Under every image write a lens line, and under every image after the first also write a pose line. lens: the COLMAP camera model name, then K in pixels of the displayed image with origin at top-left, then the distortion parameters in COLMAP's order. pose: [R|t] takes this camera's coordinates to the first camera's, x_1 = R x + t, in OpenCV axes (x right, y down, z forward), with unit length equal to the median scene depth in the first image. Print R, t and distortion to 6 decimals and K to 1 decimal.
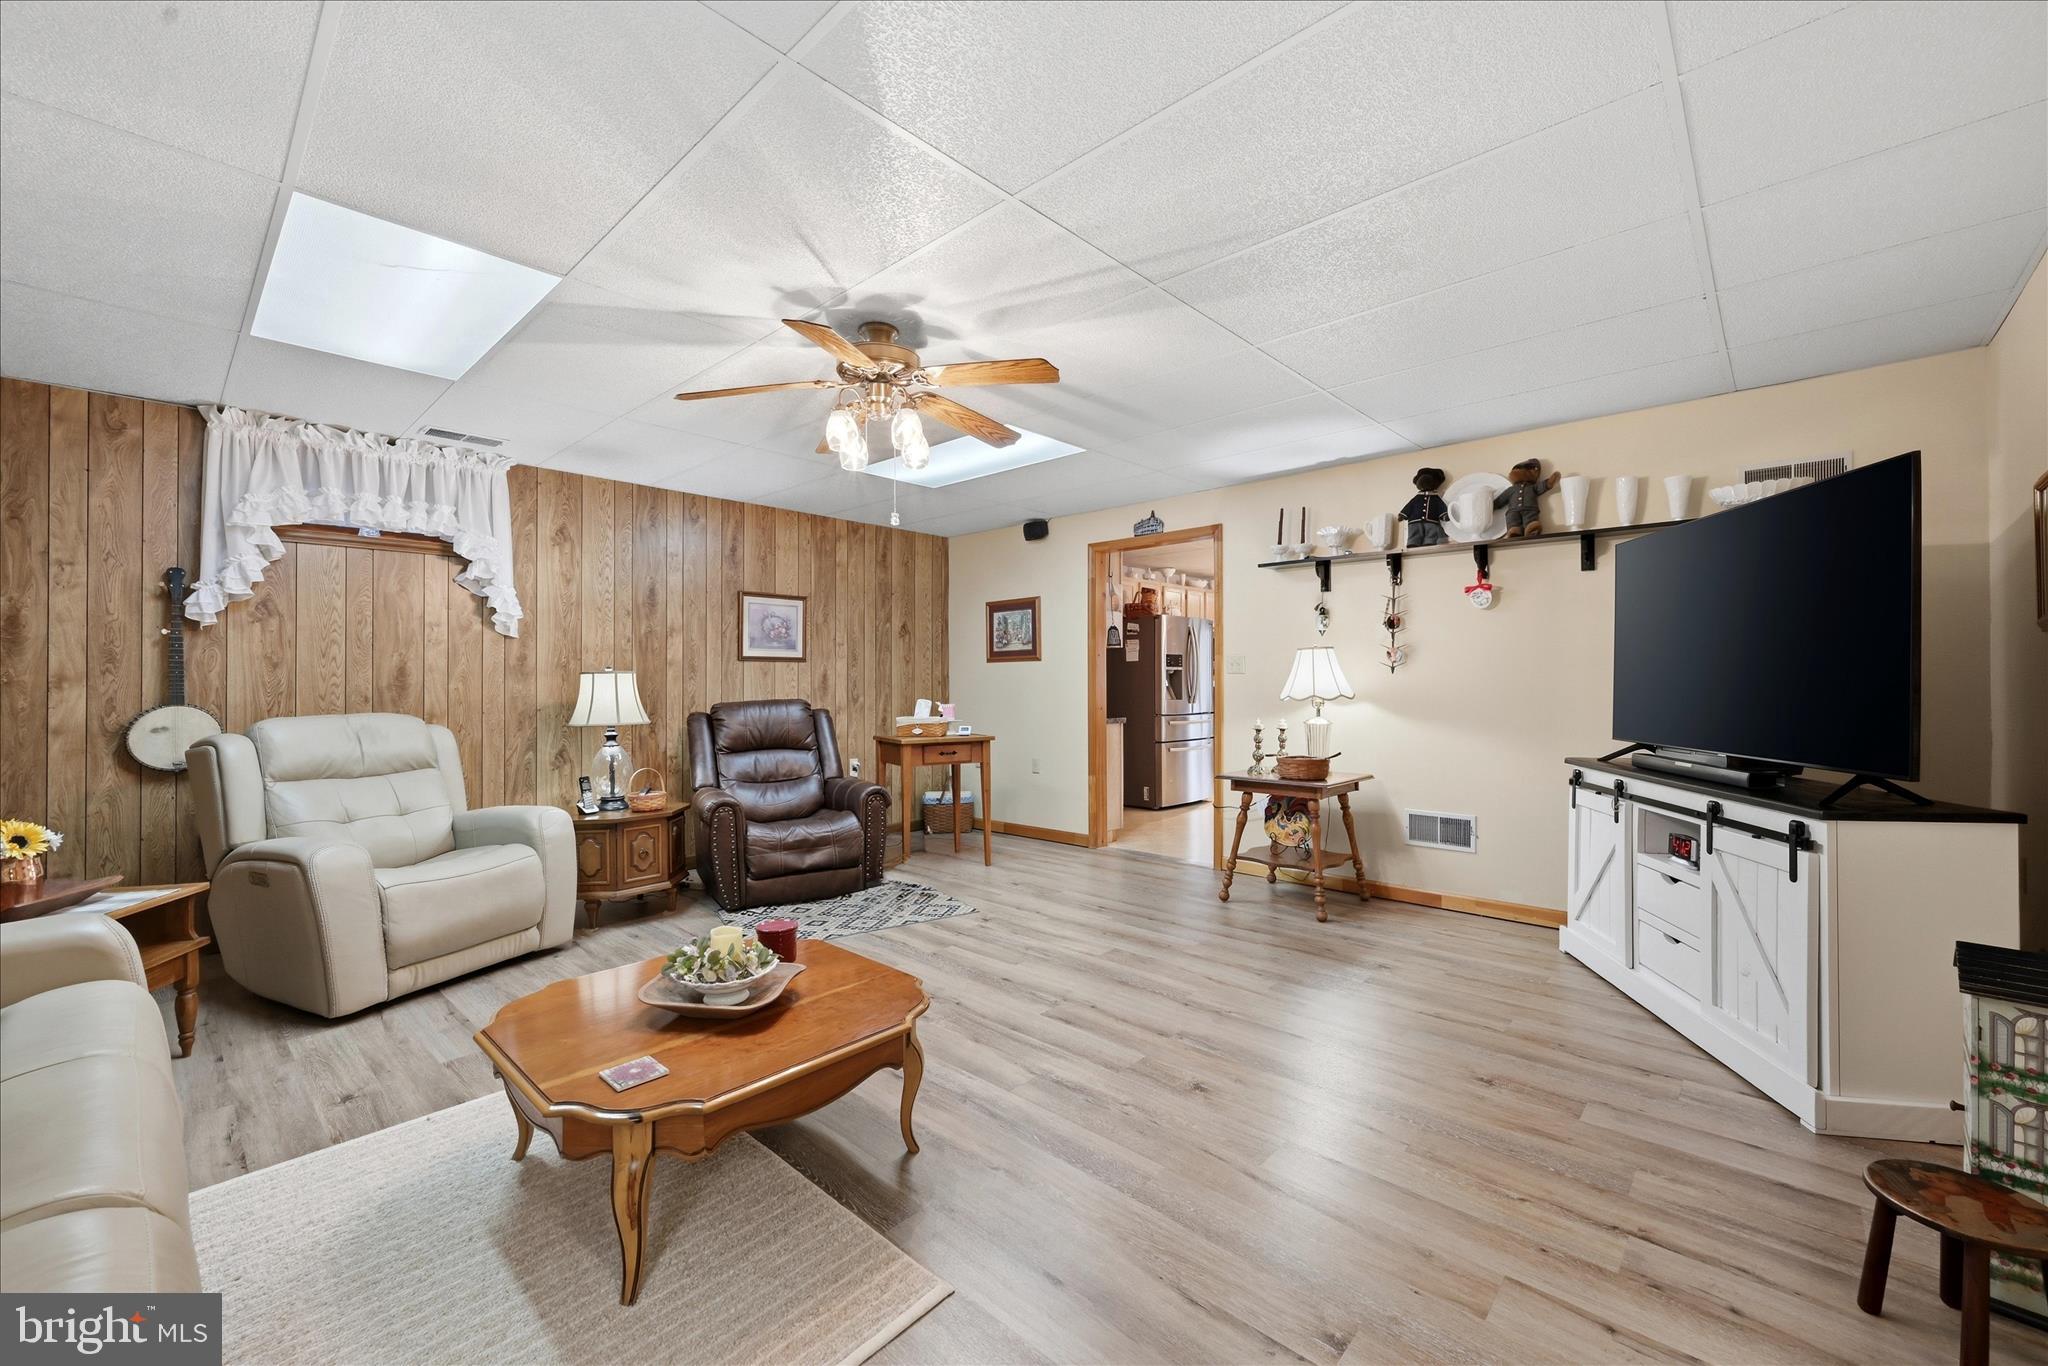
lens RADIAL K [[842.3, 0, 1034.5], [0, 842.3, 681.6], [0, 0, 1]] dist [0.001539, 0.000144]
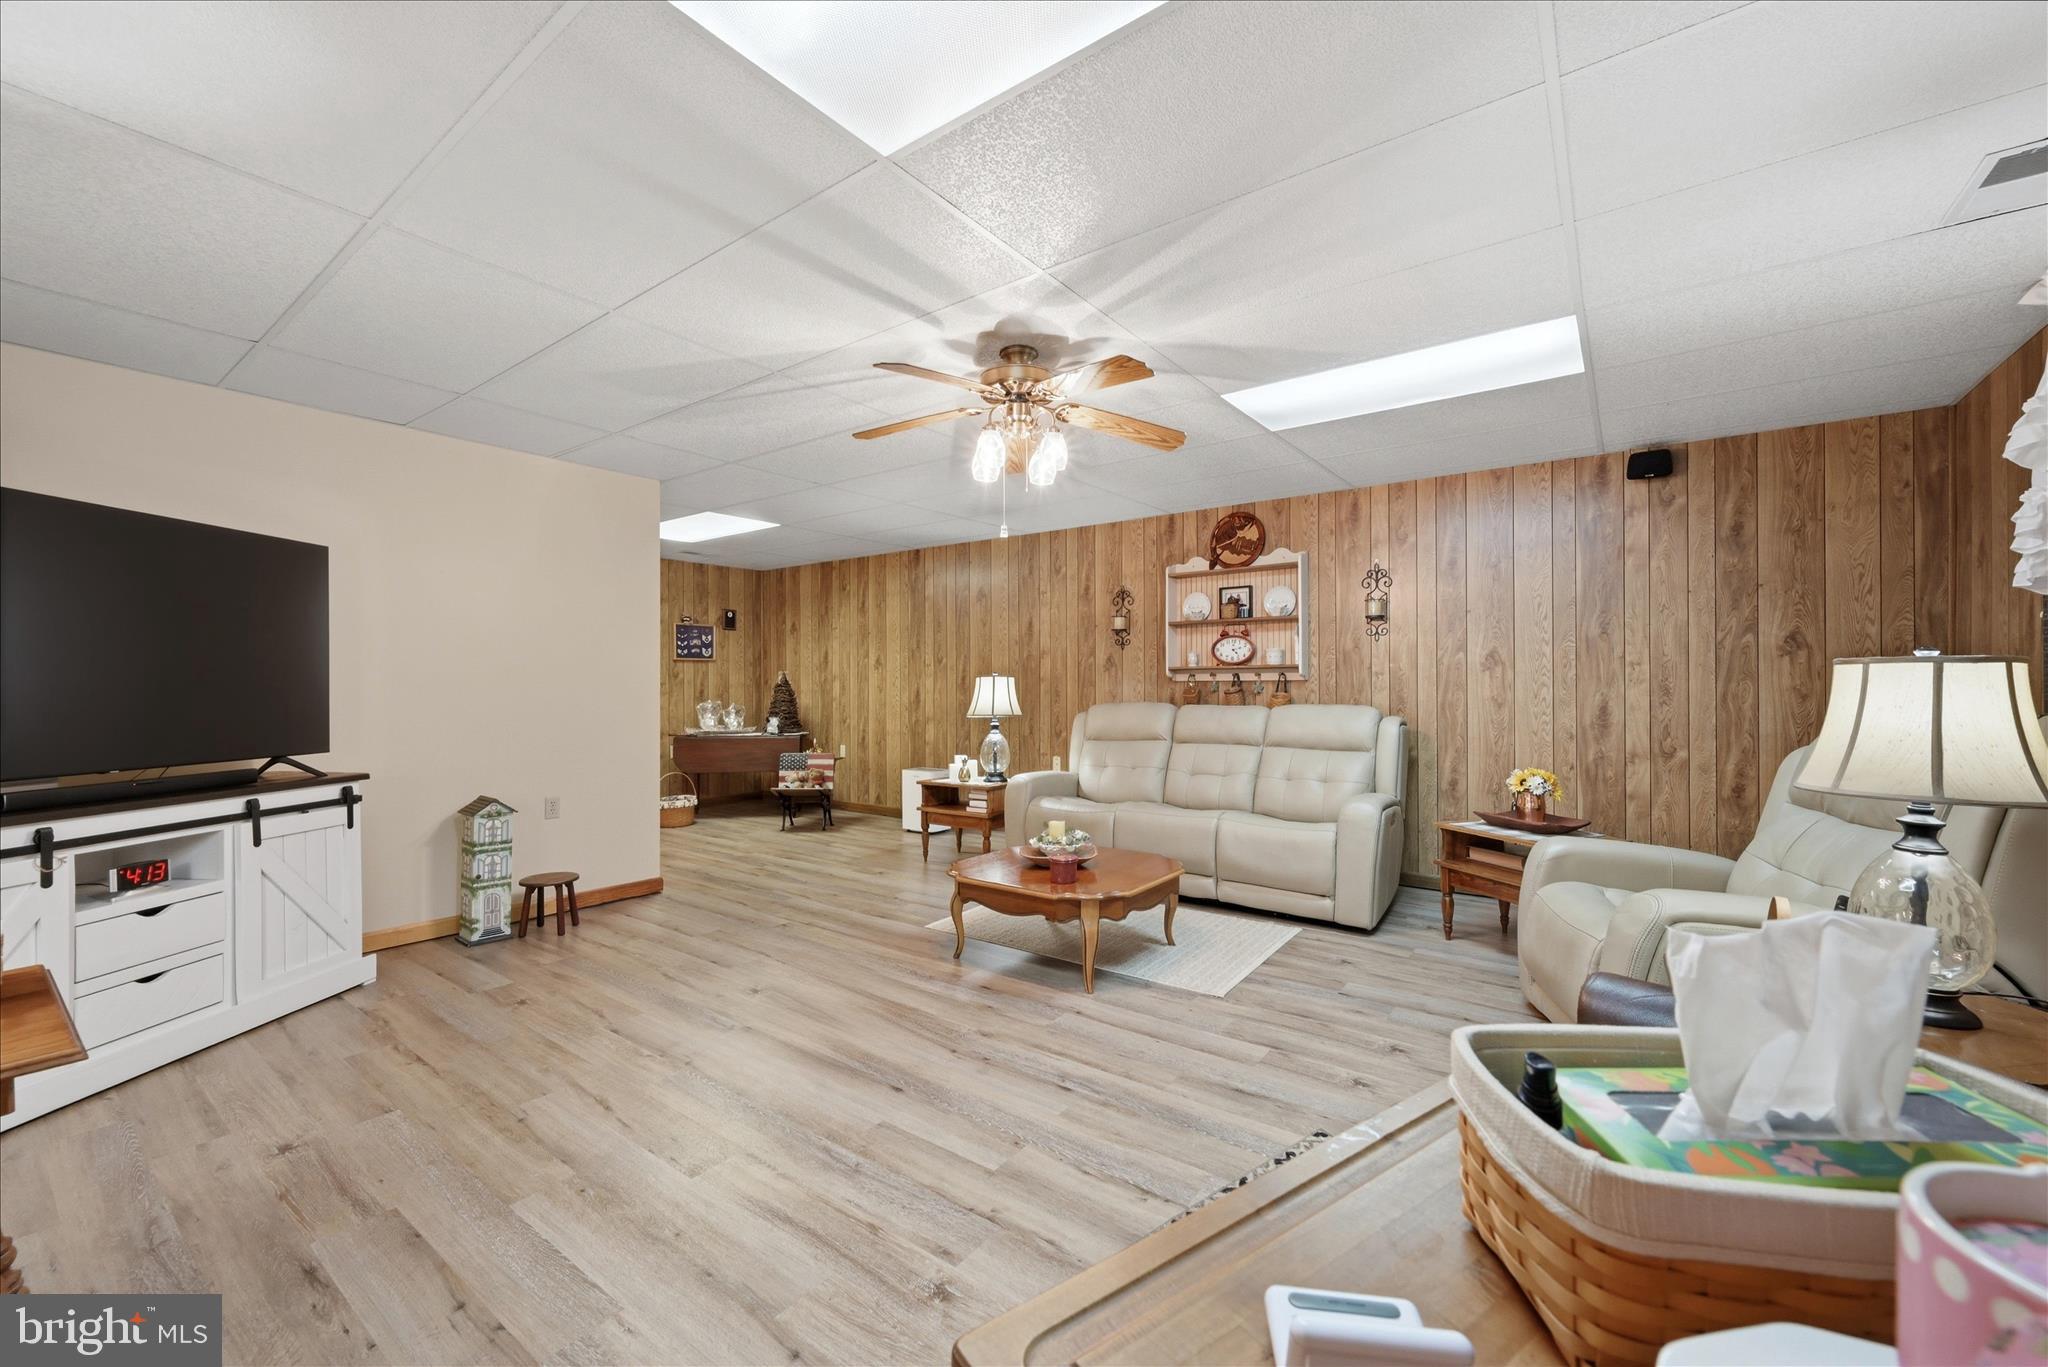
lens RADIAL K [[842.3, 0, 1034.5], [0, 842.3, 682.1], [0, 0, 1]] dist [0.001539, 0.000144]
pose [[-0.992292, -0.017819, -0.122636, -0.069126], [-0.016273, 0.999775, -0.013596, -0.012248], [0.122850, -0.011495, -0.992359, 2.065547]]
